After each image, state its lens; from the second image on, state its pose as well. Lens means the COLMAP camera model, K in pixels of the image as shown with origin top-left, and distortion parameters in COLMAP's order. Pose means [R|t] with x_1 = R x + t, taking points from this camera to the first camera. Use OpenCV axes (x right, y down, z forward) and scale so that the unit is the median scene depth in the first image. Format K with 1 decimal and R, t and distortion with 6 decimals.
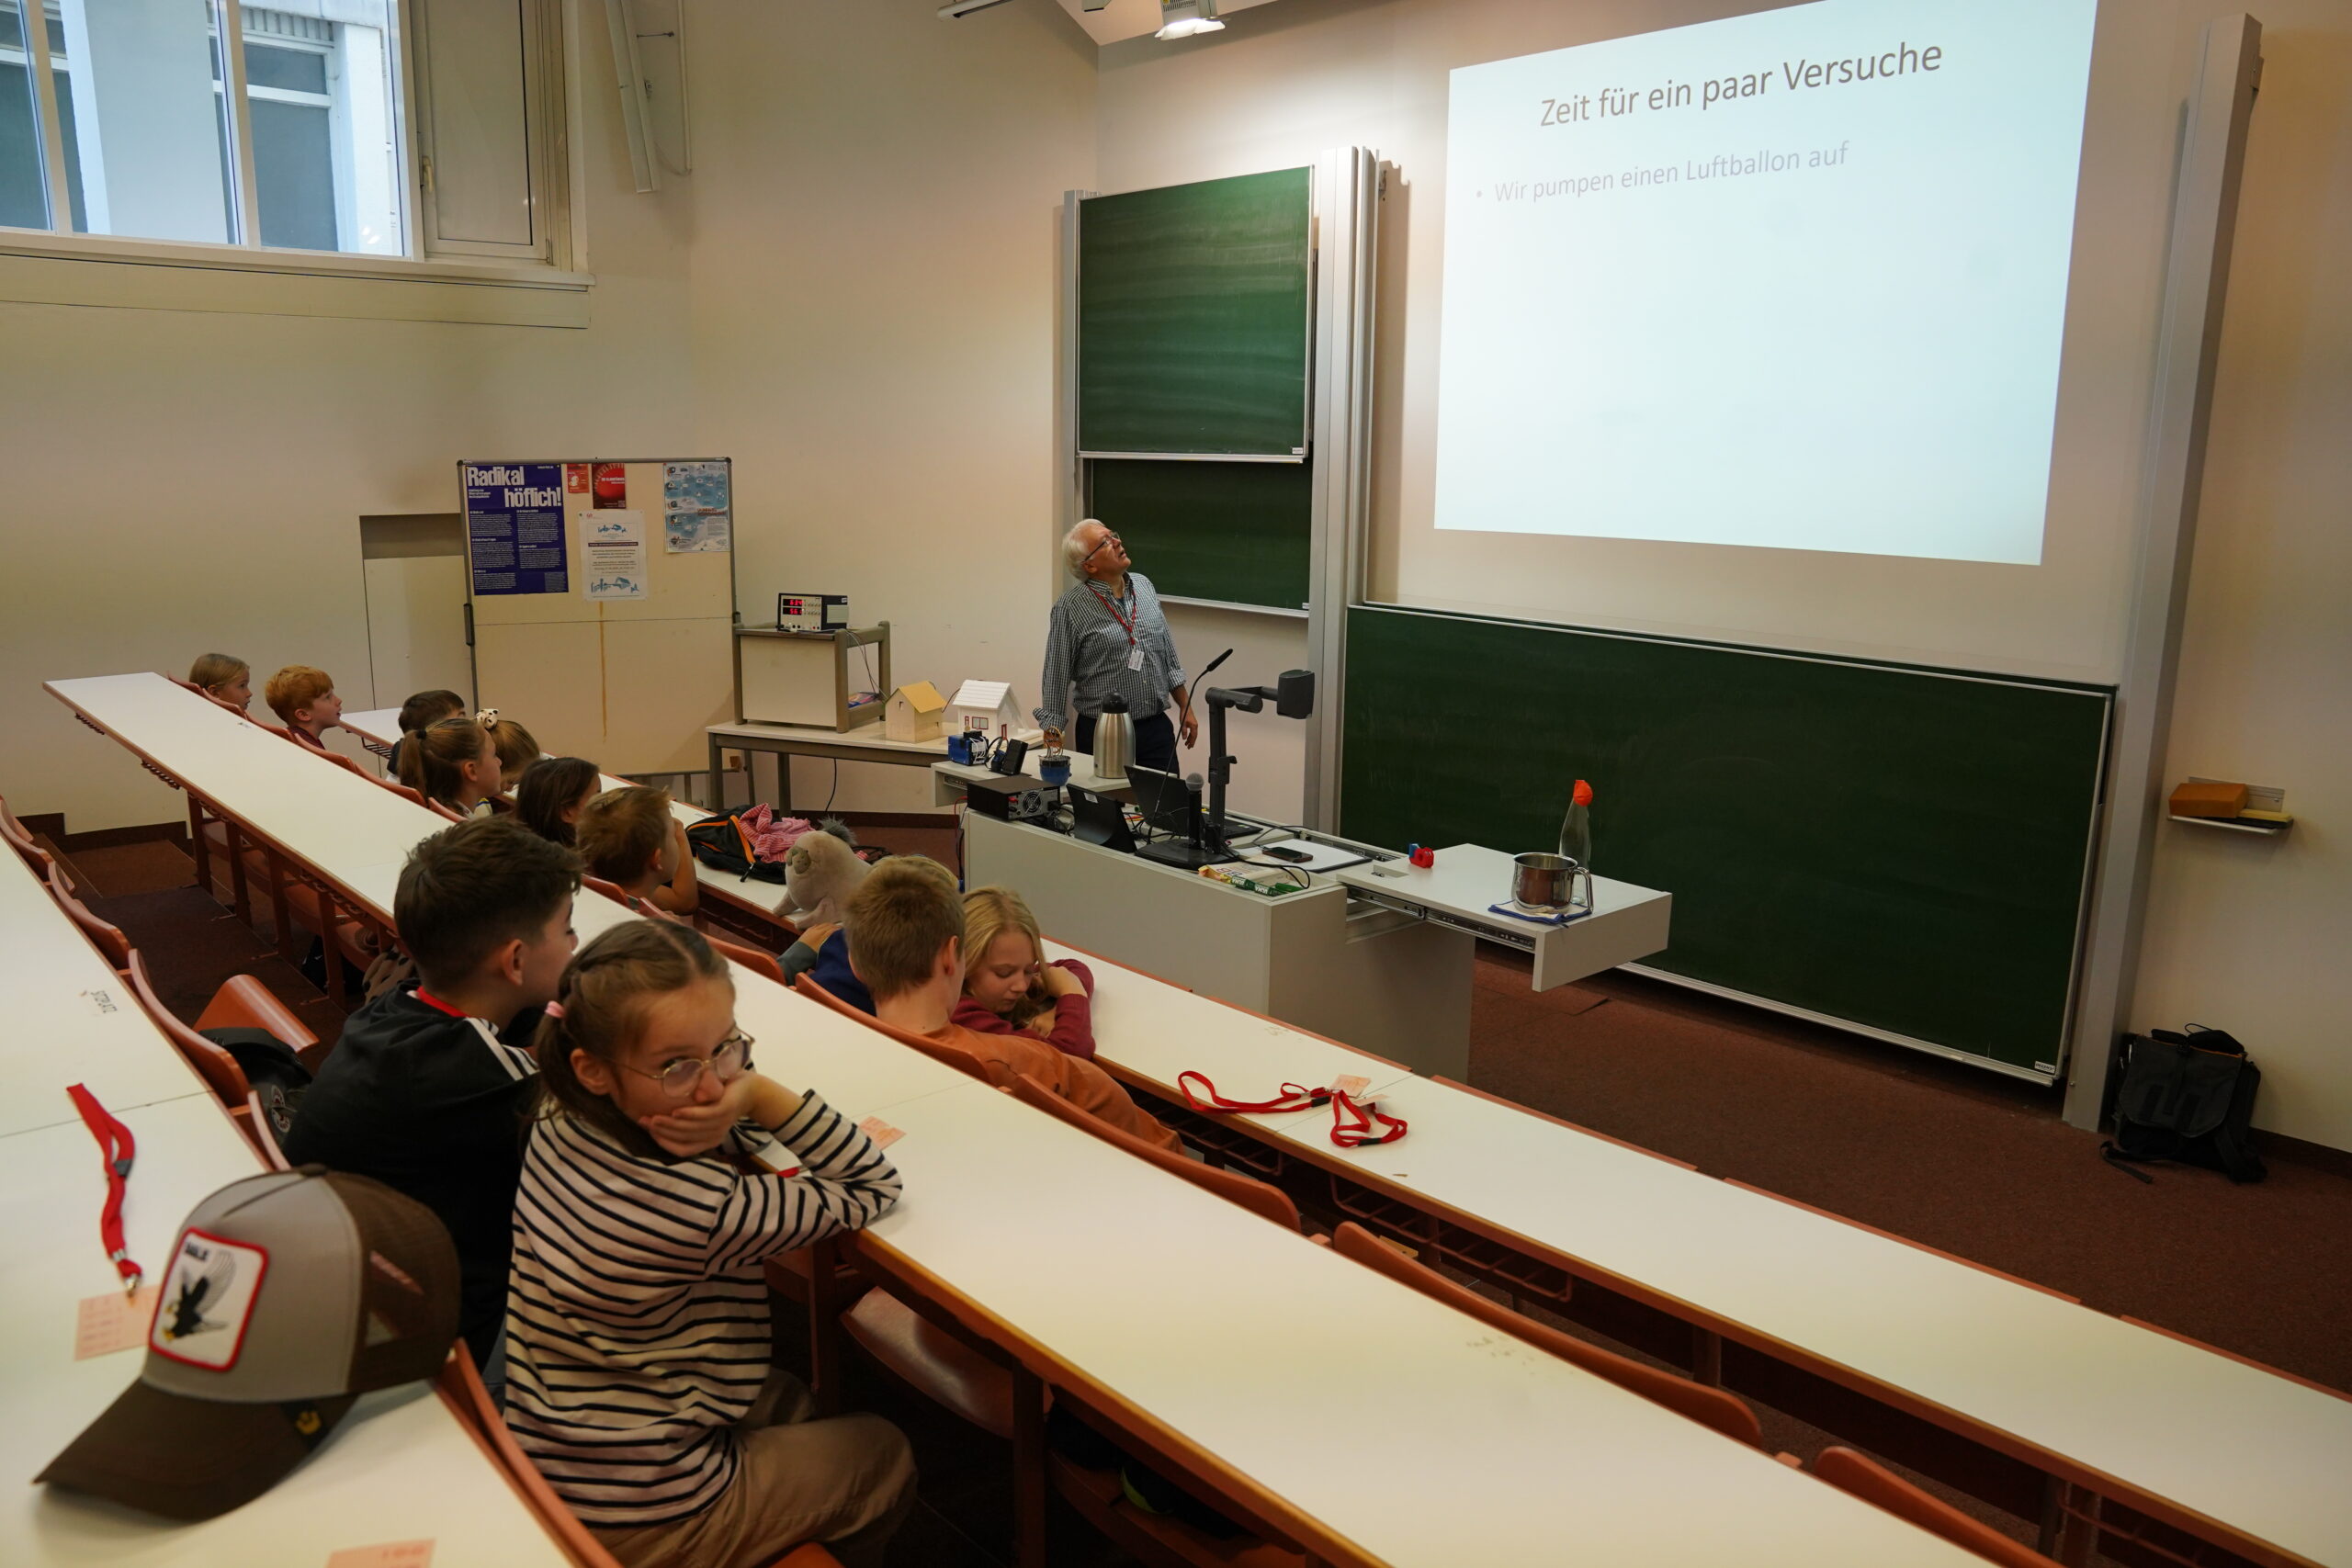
lens RADIAL K [[1661.8, 0, 1168.9], [0, 1661.8, 775.9], [0, 0, 1]] dist [-0.104012, 0.078520]
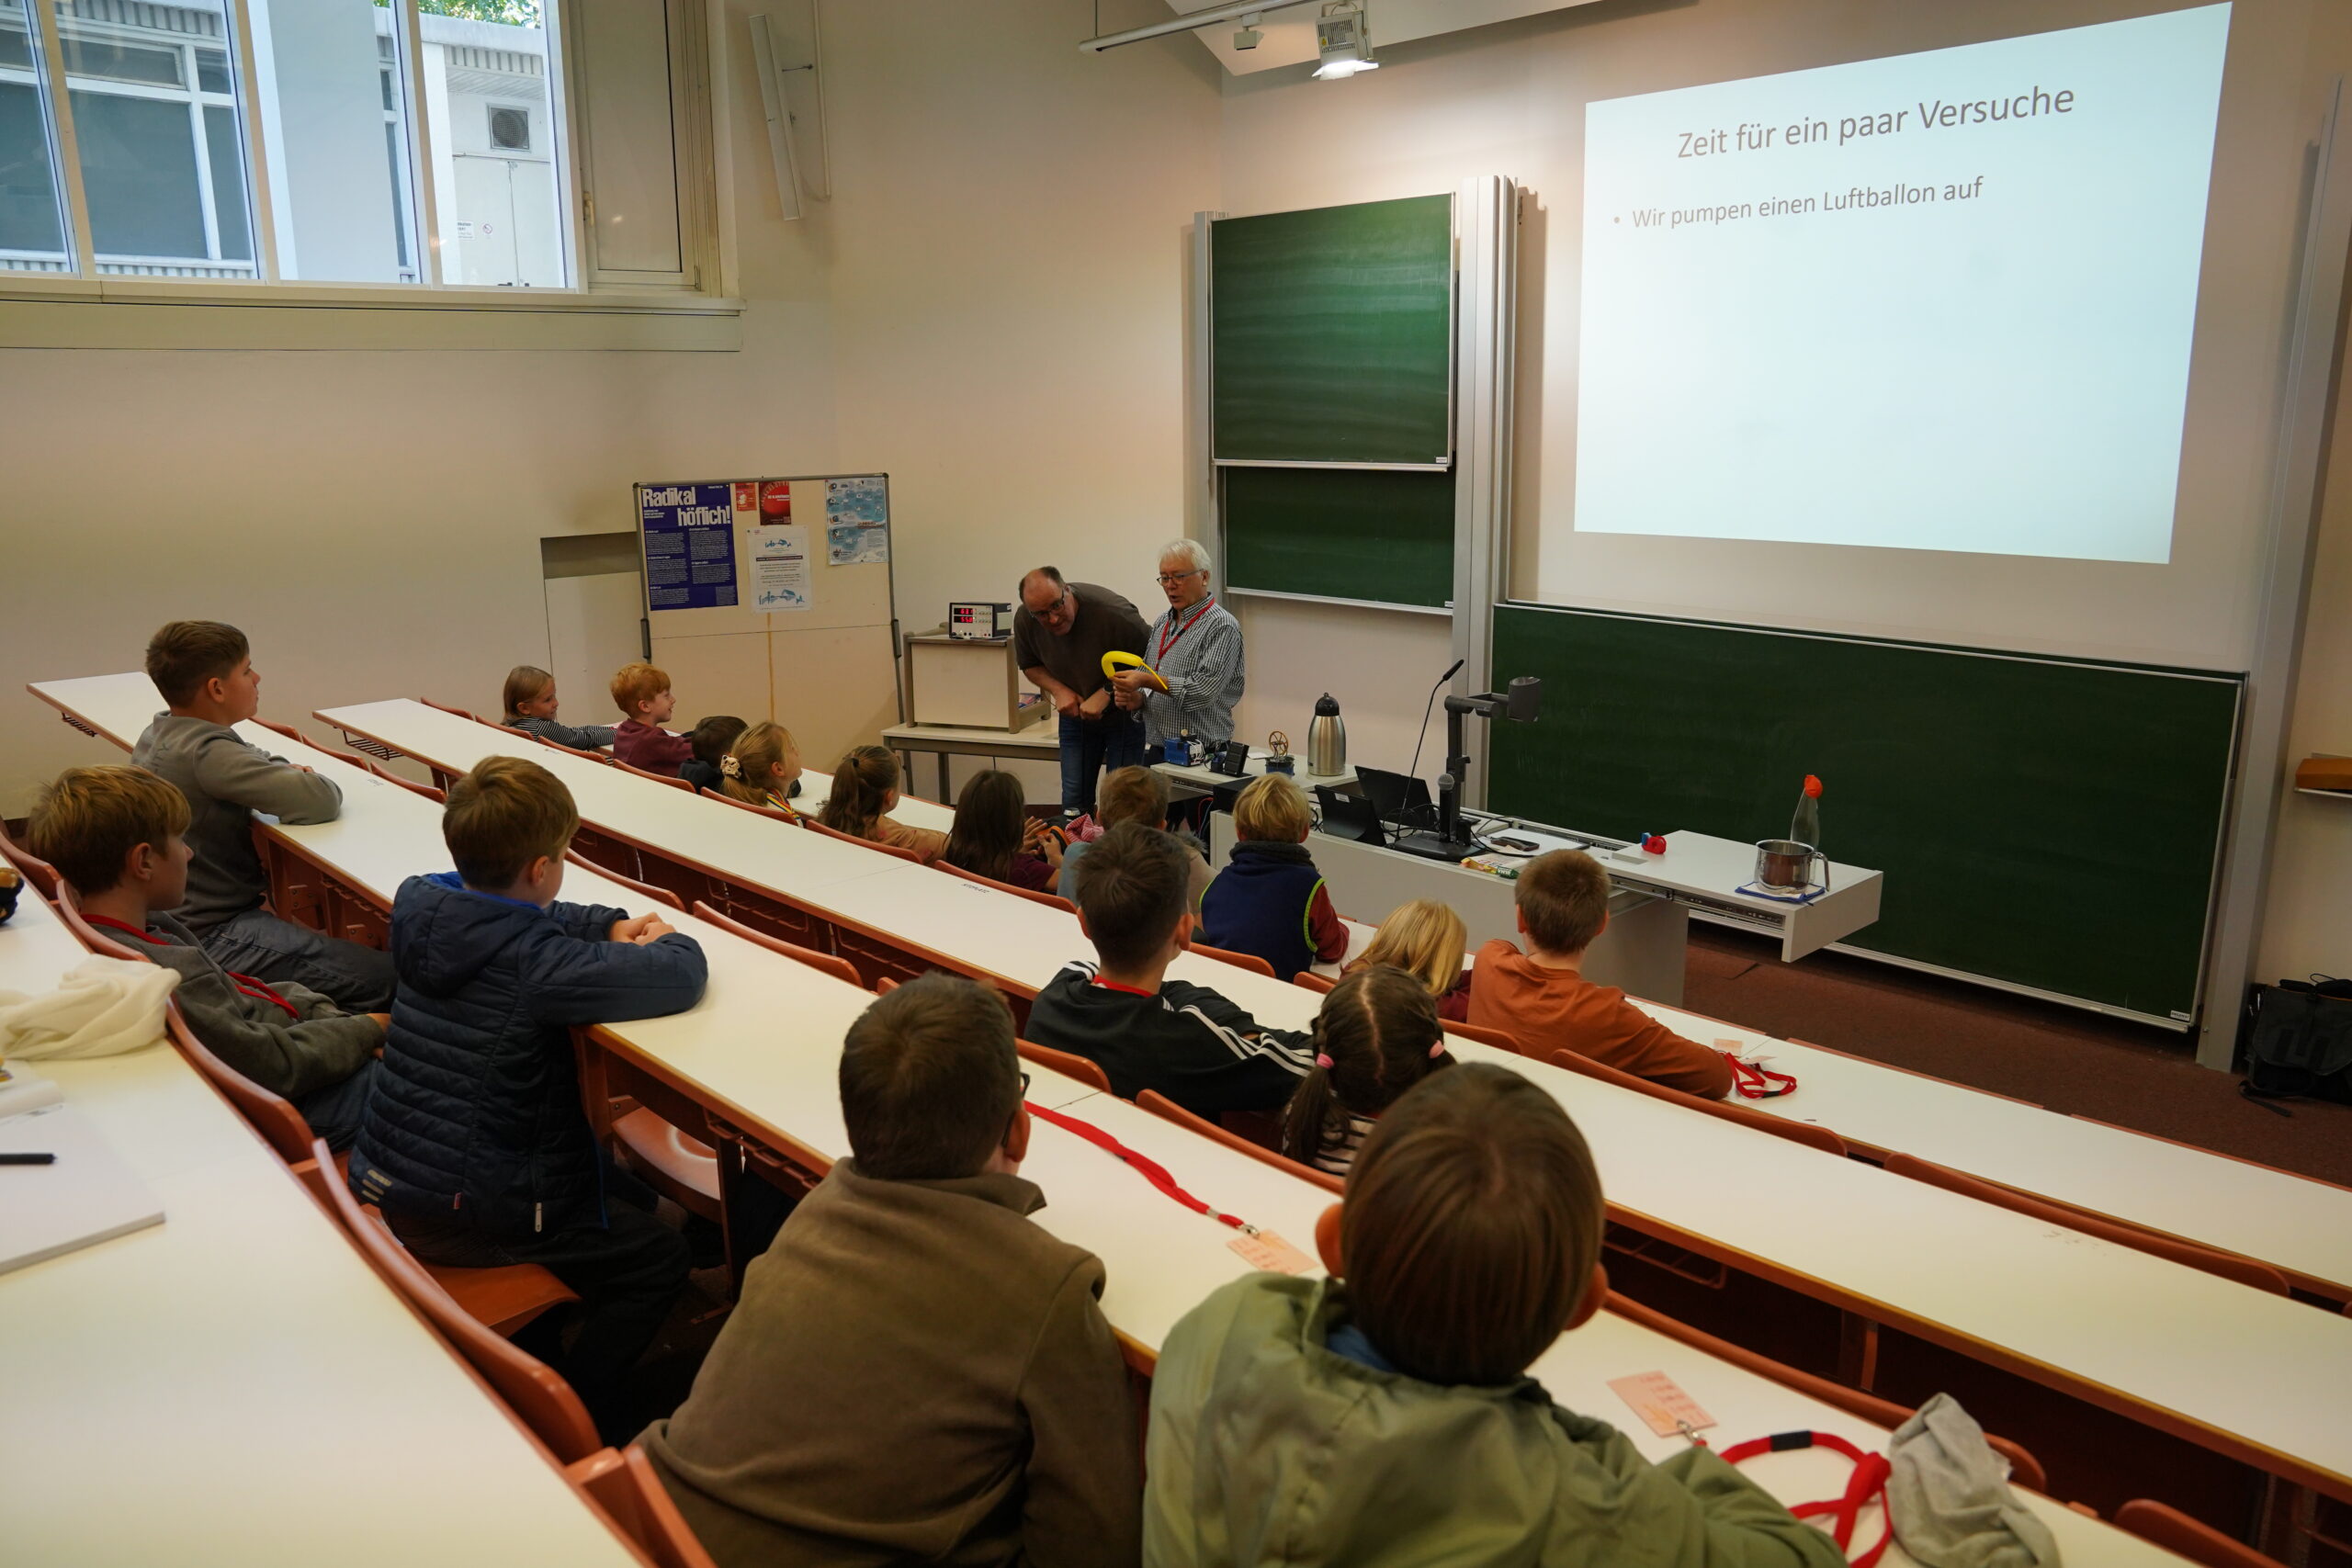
lens RADIAL K [[1661.8, 0, 1162.0], [0, 1661.8, 776.9], [0, 0, 1]] dist [-0.104012, 0.078520]
pose [[0.999588, -0.025624, 0.012953, -0.120181], [0.025379, 0.999502, 0.018727, -0.016126], [-0.013426, -0.018391, 0.999741, -0.067607]]
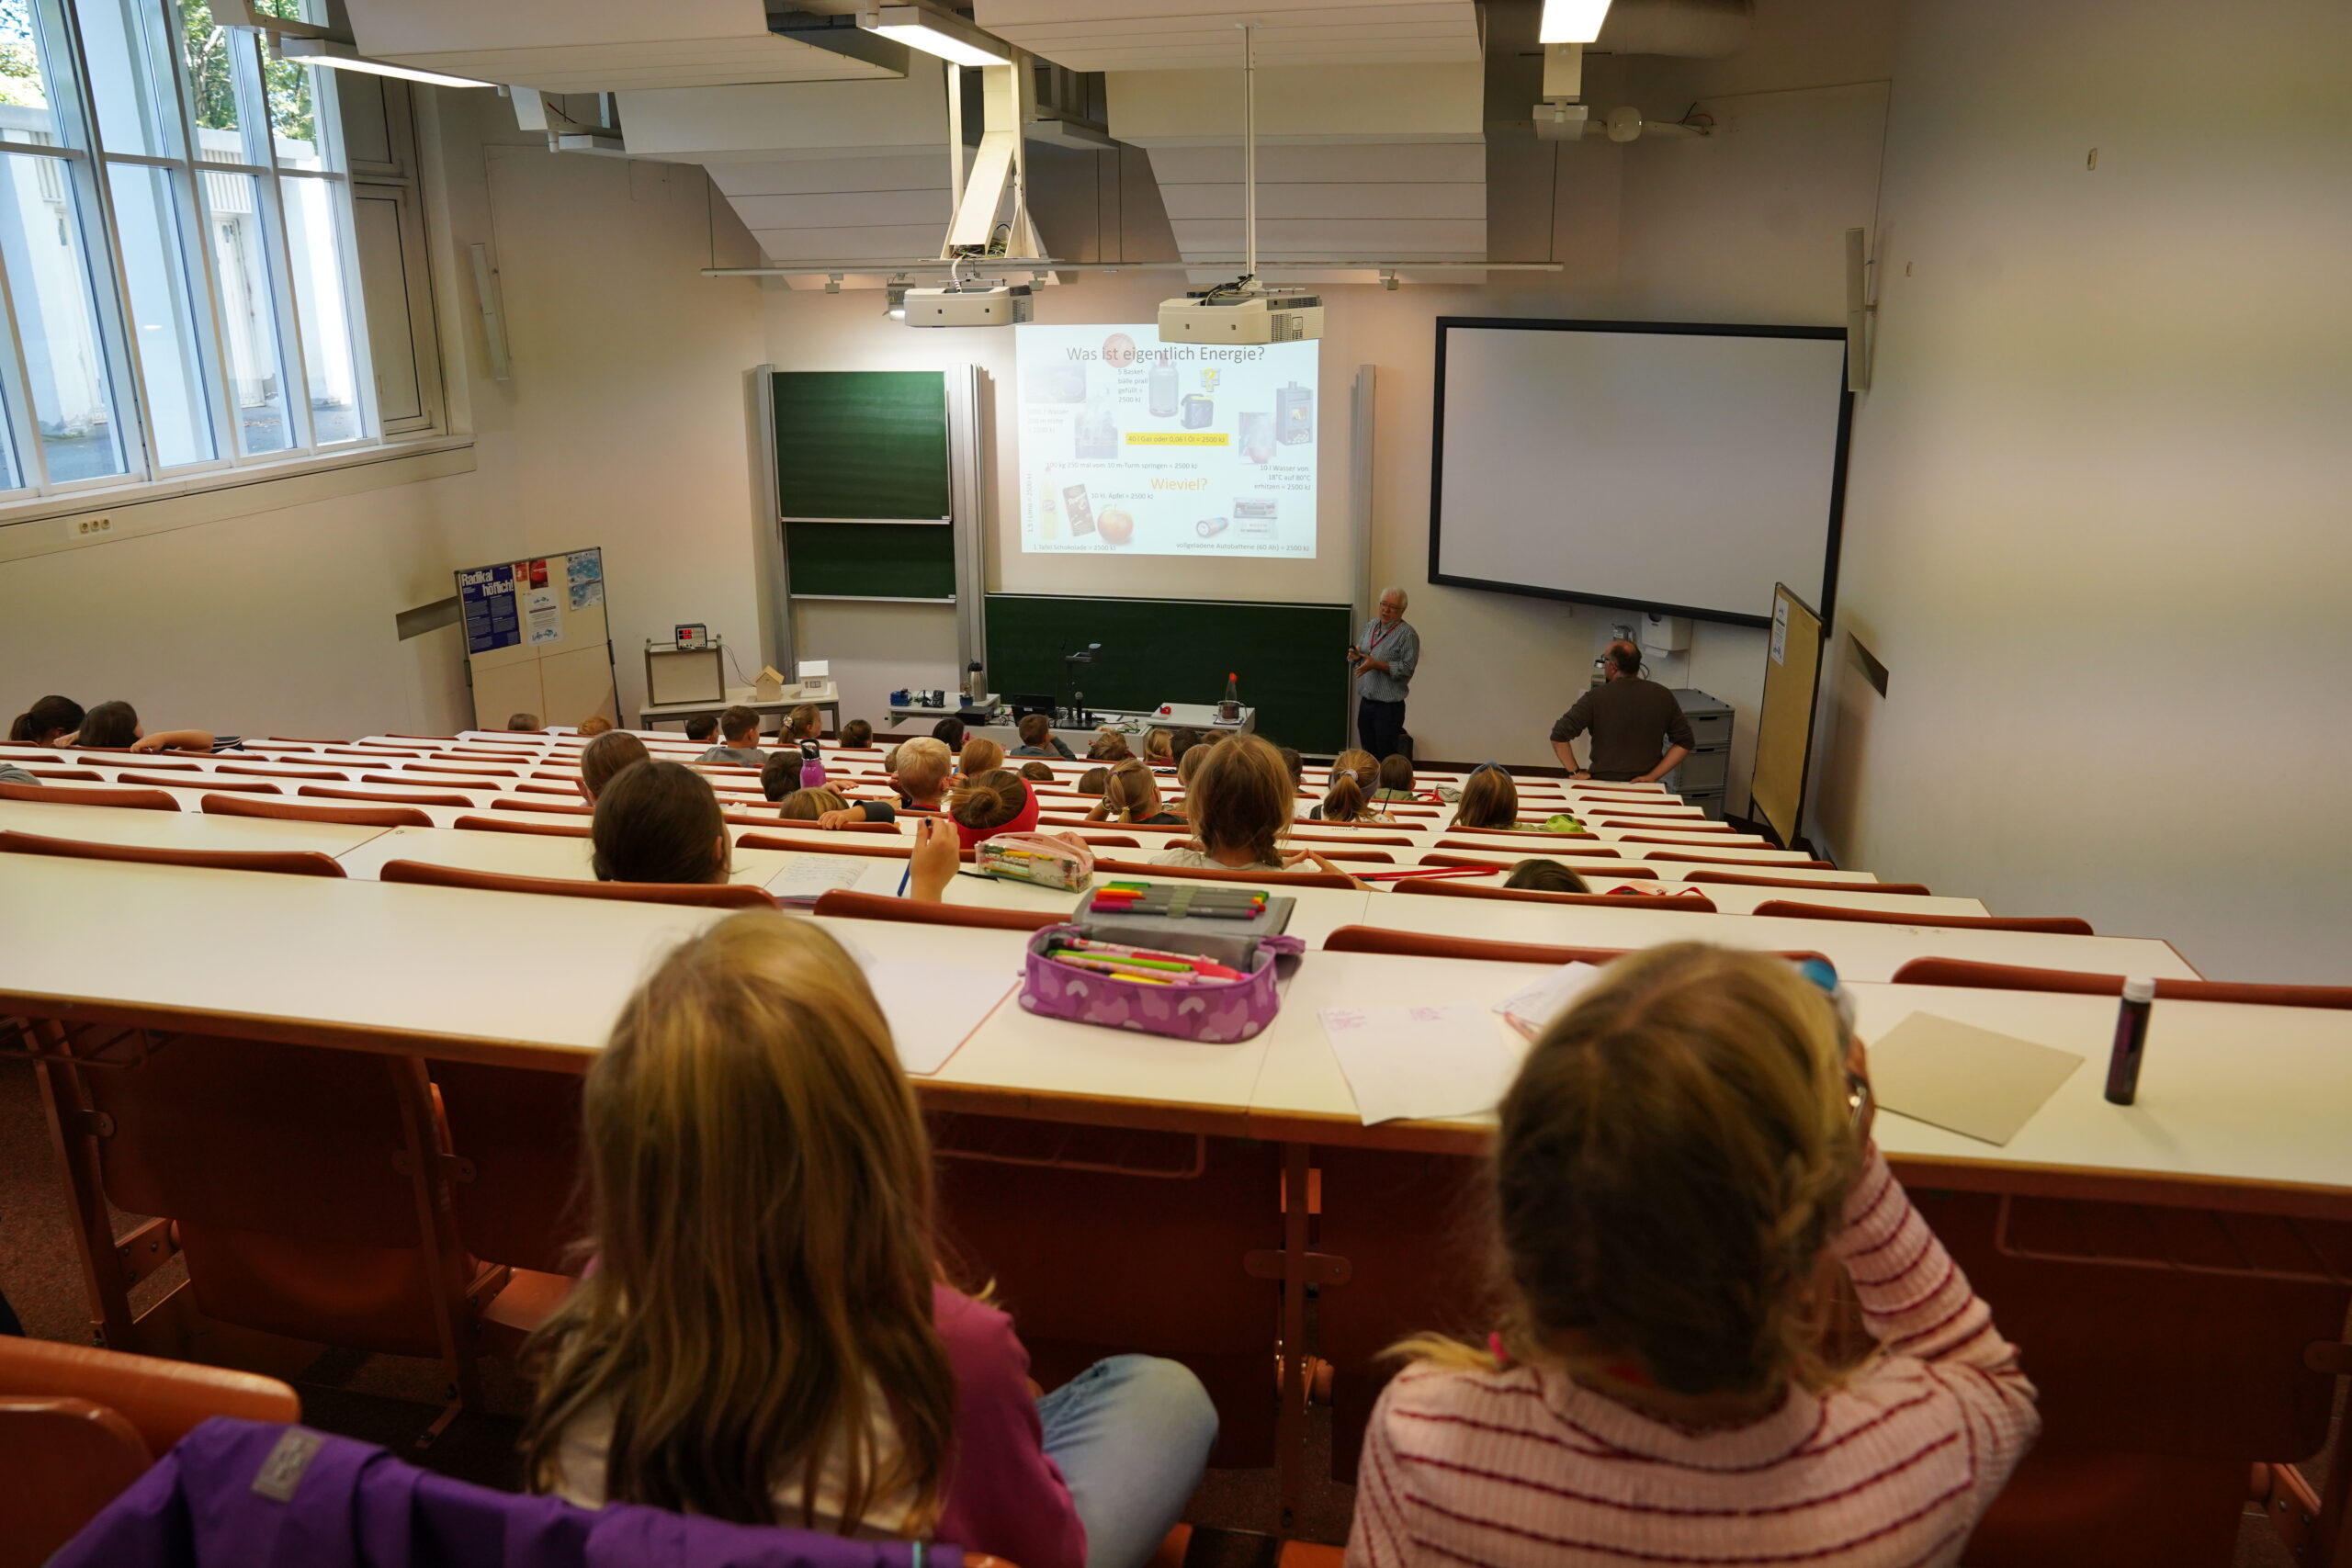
lens RADIAL K [[1661.8, 0, 1120.5], [0, 1661.8, 820.0], [0, 0, 1]] dist [-0.104012, 0.078520]
pose [[0.828505, -0.194480, 0.525125, -0.816728], [0.132668, 0.979227, 0.153342, -0.119862], [-0.544039, -0.057377, 0.837096, -0.721231]]
